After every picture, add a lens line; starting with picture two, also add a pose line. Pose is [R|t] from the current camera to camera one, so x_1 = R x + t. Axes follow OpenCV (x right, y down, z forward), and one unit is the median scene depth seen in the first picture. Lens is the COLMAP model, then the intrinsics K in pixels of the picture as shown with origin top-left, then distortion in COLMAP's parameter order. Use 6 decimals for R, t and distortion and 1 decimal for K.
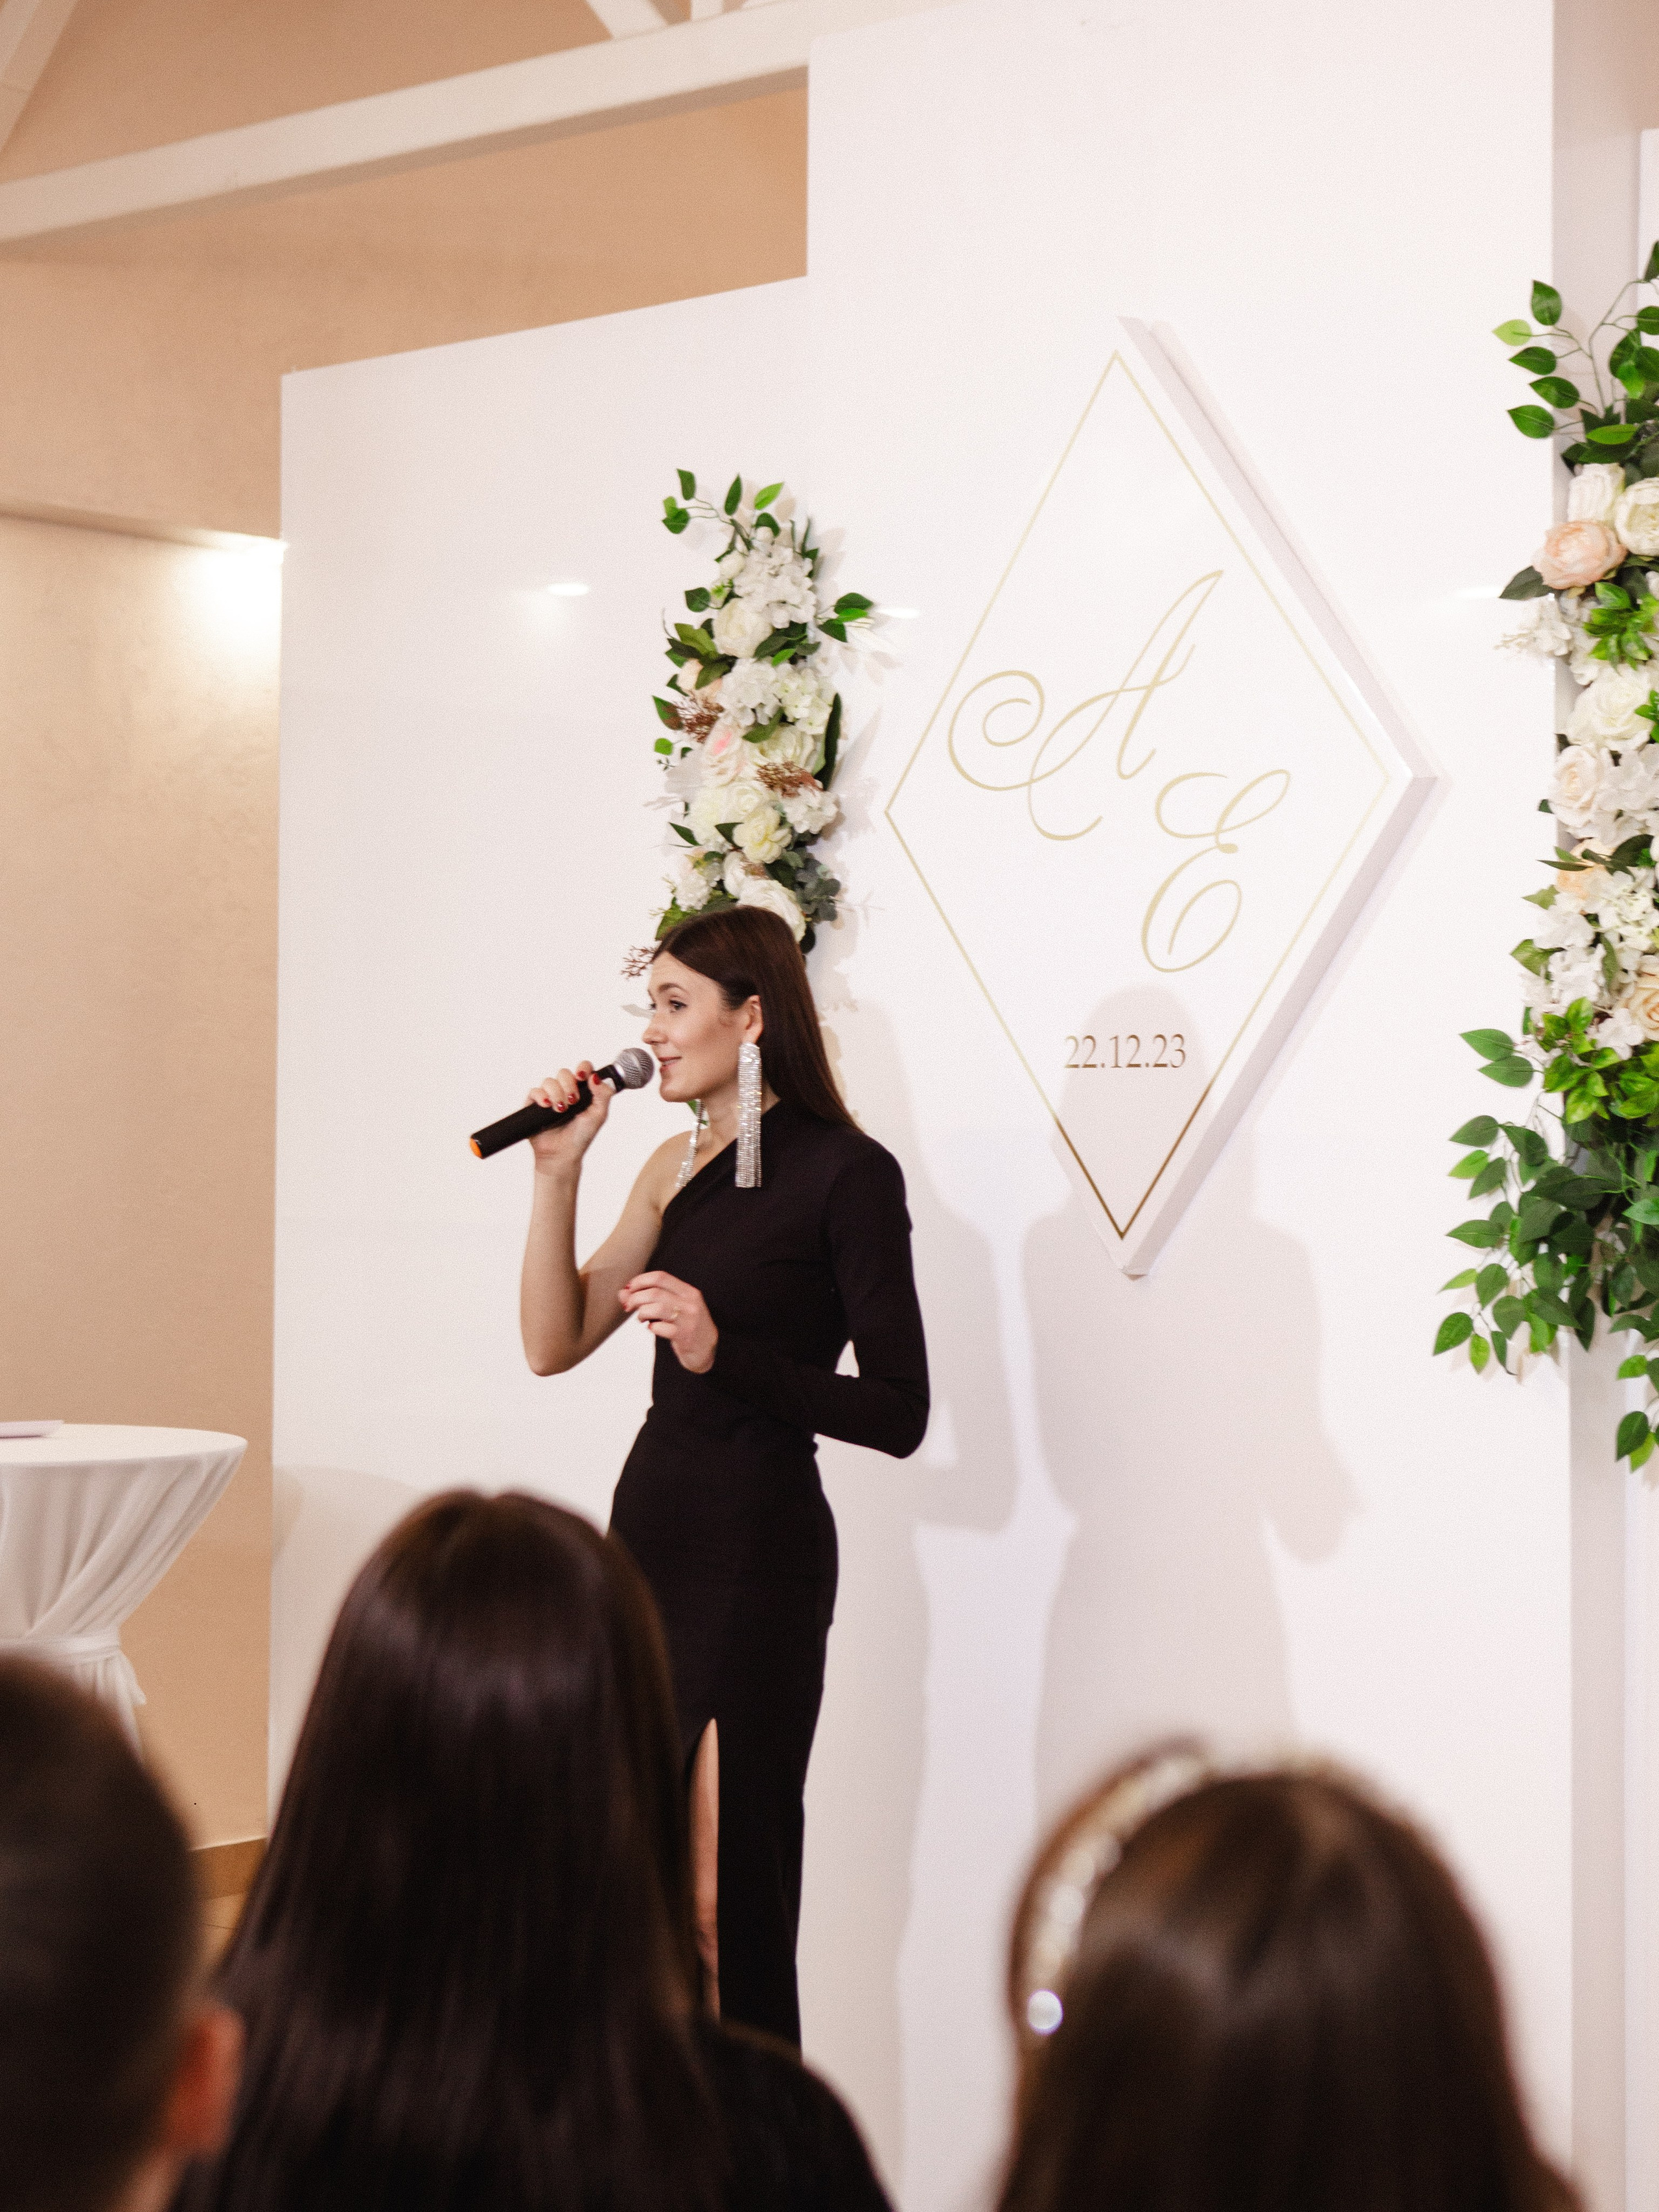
lens RADIAL K [[4118.9, 0, 821.1], [0, 4118.9, 1086.1], [0, 0, 1]] dist [0.121365, 0.000000]
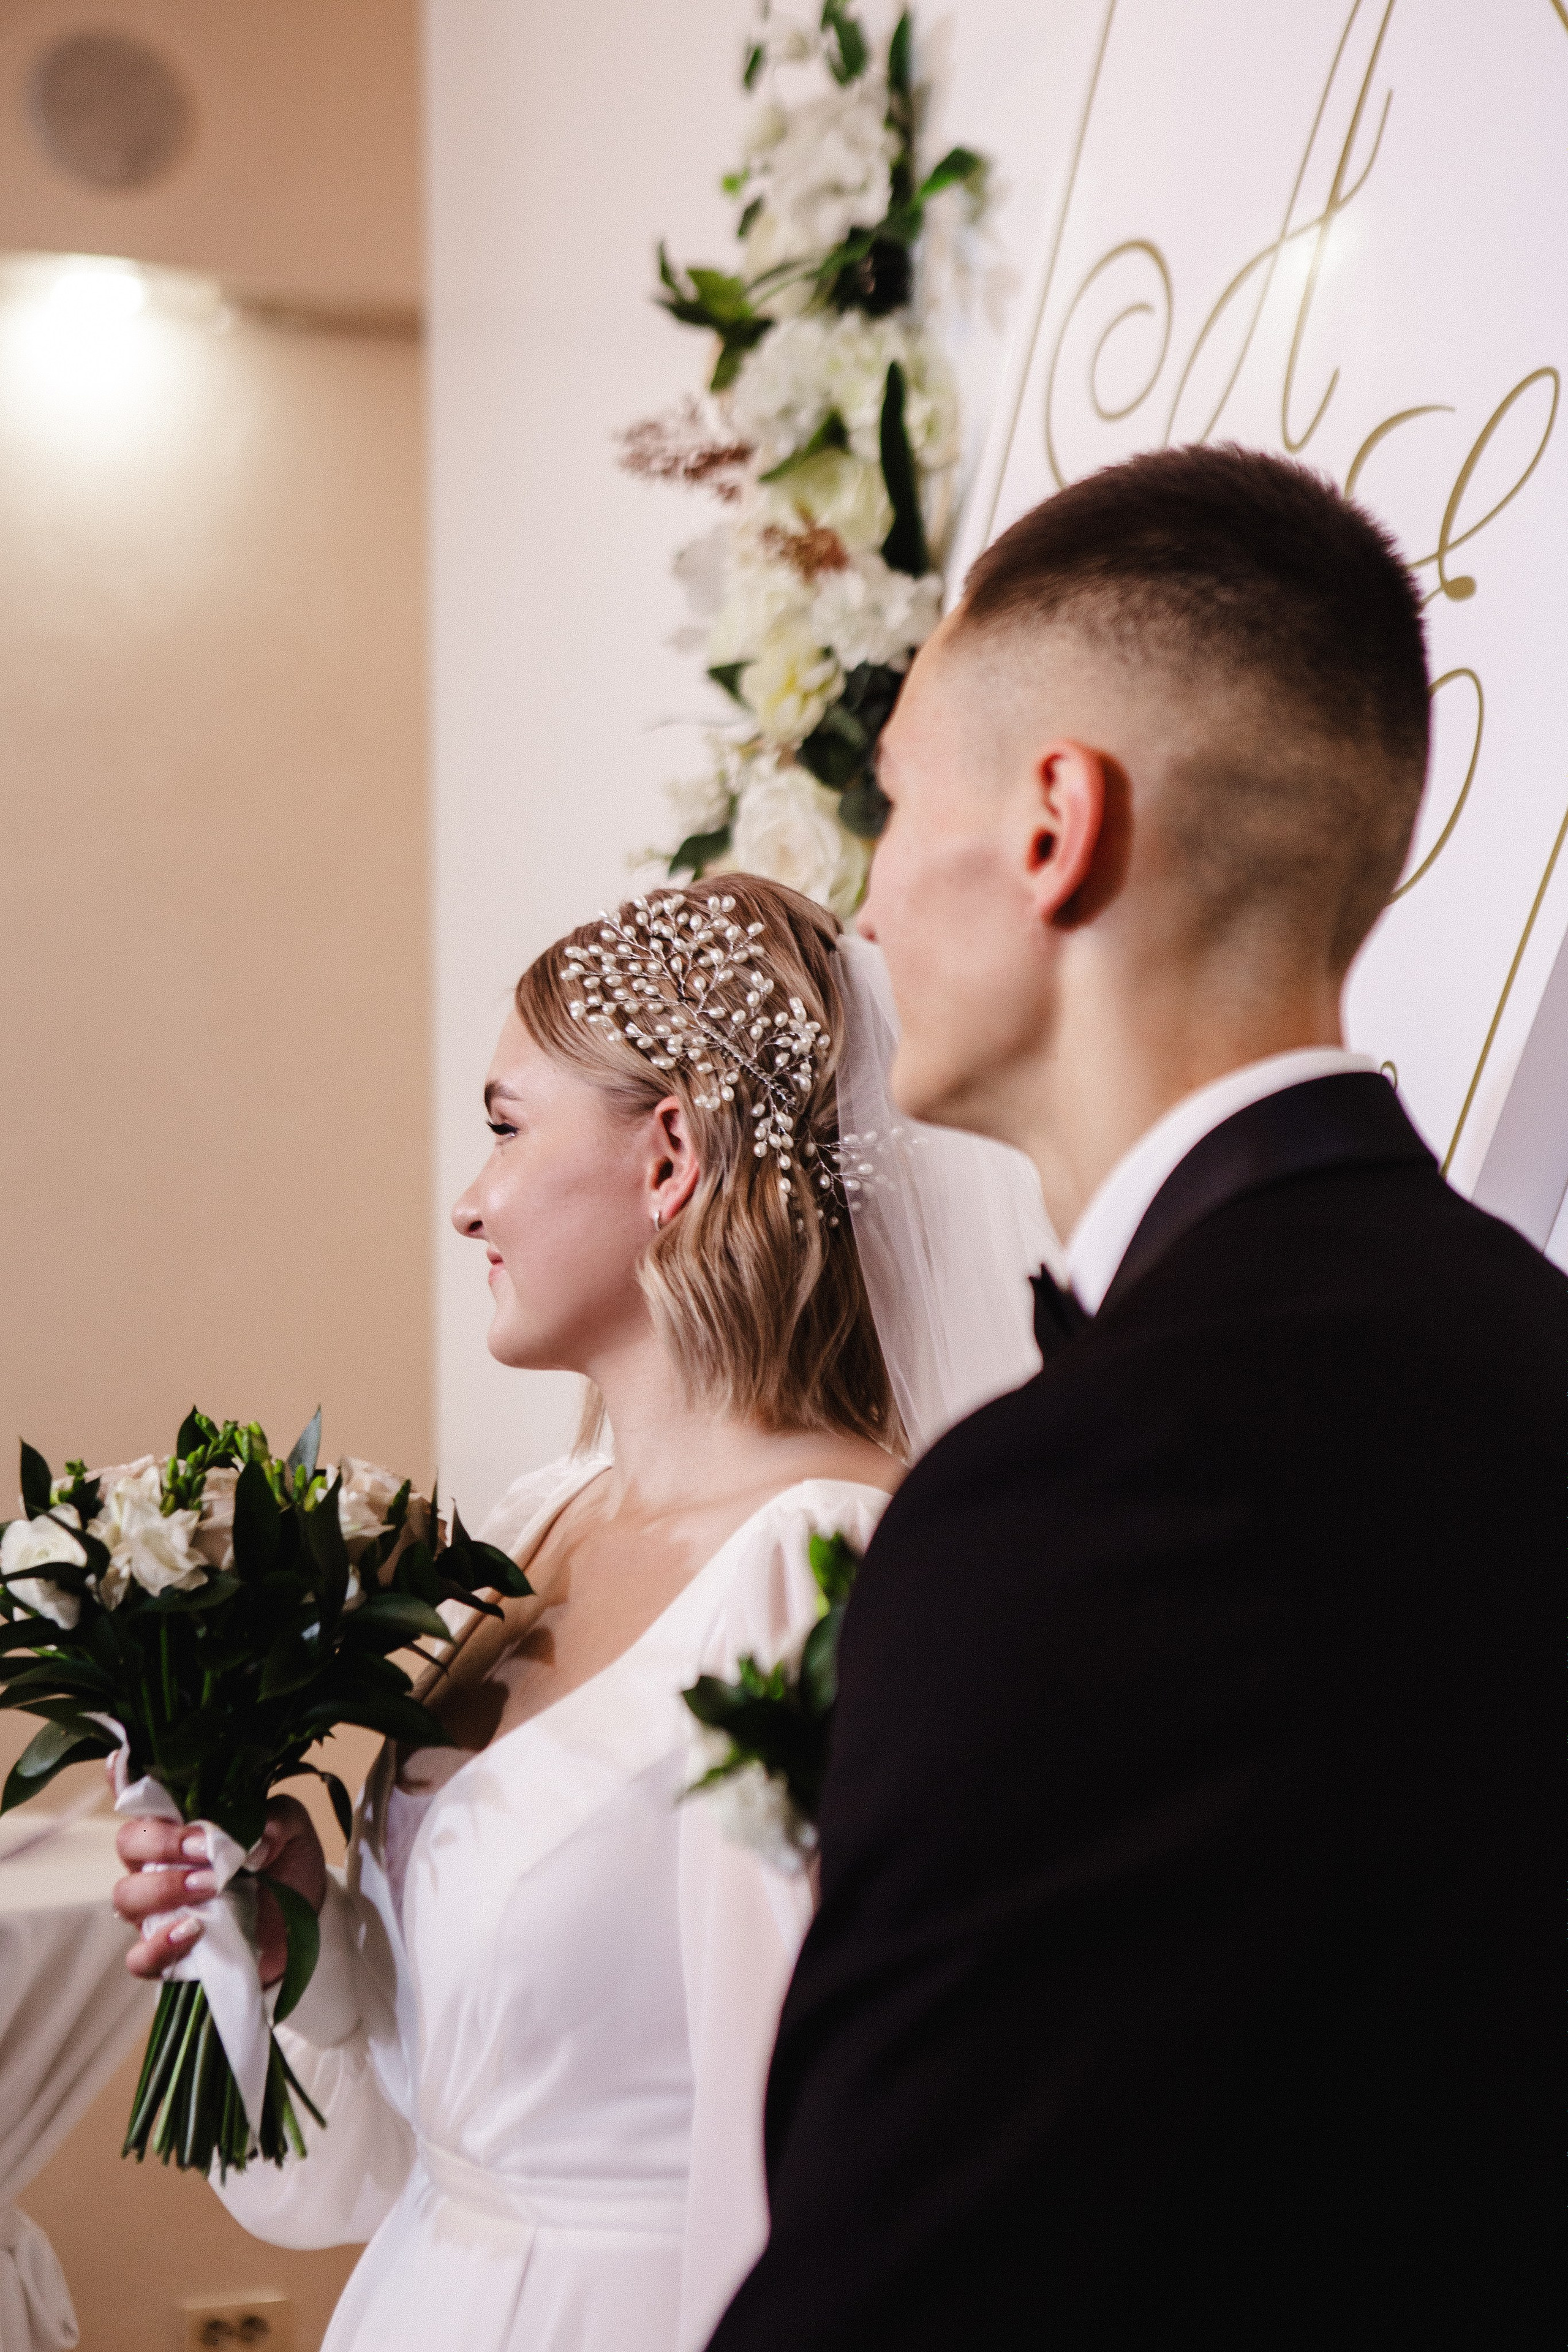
lens RADIAL K [[4569.9, 0, 786.5], [0, 4569.9, 1167.0], [0, 0, 1]] dist [0.097203, 0.000000]
pose [[0.905650, -0.026375, -0.423206, 0.206313], [0.021580, 0.999637, -0.016118, 0.003481], [0.423477, 0.005465, 0.905890, 0.524287]]
